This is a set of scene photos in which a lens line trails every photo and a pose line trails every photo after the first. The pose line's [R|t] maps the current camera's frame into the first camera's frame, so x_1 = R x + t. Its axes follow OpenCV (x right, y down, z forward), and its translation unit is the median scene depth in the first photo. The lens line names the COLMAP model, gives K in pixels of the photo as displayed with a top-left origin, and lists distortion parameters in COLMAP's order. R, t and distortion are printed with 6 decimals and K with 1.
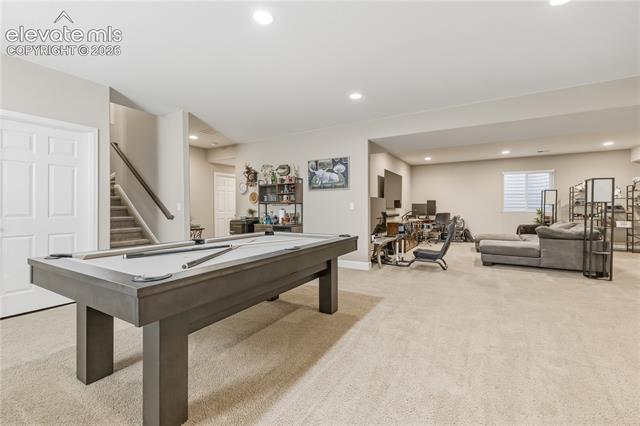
lens RADIAL K [[276.8, 0, 314.6], [0, 276.8, 209.4], [0, 0, 1]] dist [-0.003370, 0.000154]
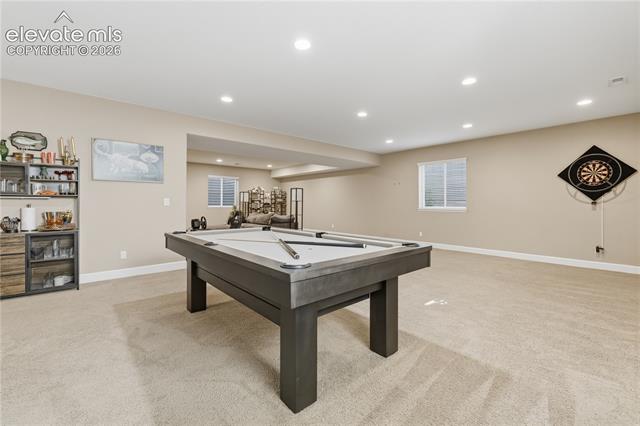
lens RADIAL K [[276.8, 0, 321.9], [0, 276.8, 207.3], [0, 0, 1]] dist [-0.003370, 0.000154]
pose [[0.292884, -0.009965, 0.956096, -0.533546], [0.003717, 0.999950, 0.009283, -0.001368], [-0.956141, 0.000835, 0.292906, 0.238069]]
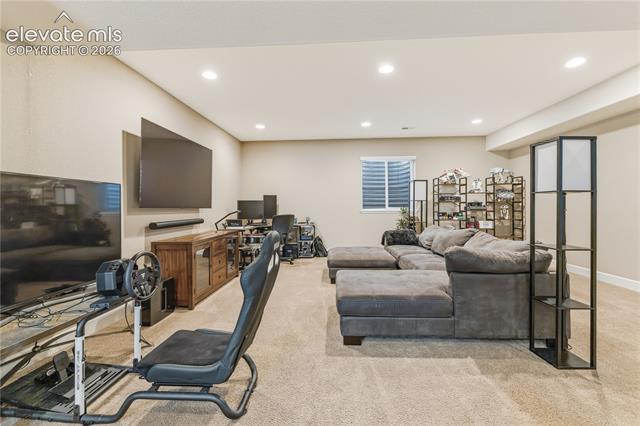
lens RADIAL K [[276.8, 0, 316.9], [0, 276.8, 203.9], [0, 0, 1]] dist [-0.003370, 0.000154]
pose [[0.887158, -0.006485, 0.461420, 0.364648], [0.013531, 0.999837, -0.011963, -0.005450], [-0.461267, 0.016857, 0.887101, 0.616533]]
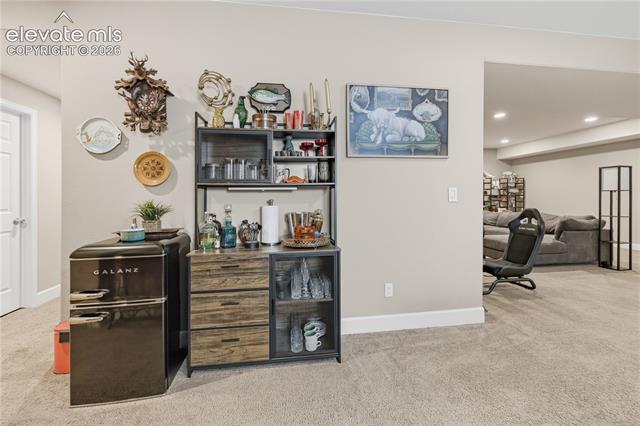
lens RADIAL K [[276.8, 0, 315.4], [0, 276.8, 196.7], [0, 0, 1]] dist [-0.003370, 0.000154]
pose [[0.770699, -0.002622, 0.637194, -0.323386], [0.009522, 0.999927, -0.007402, -0.006192], [-0.637128, 0.011772, 0.770668, 0.727472]]
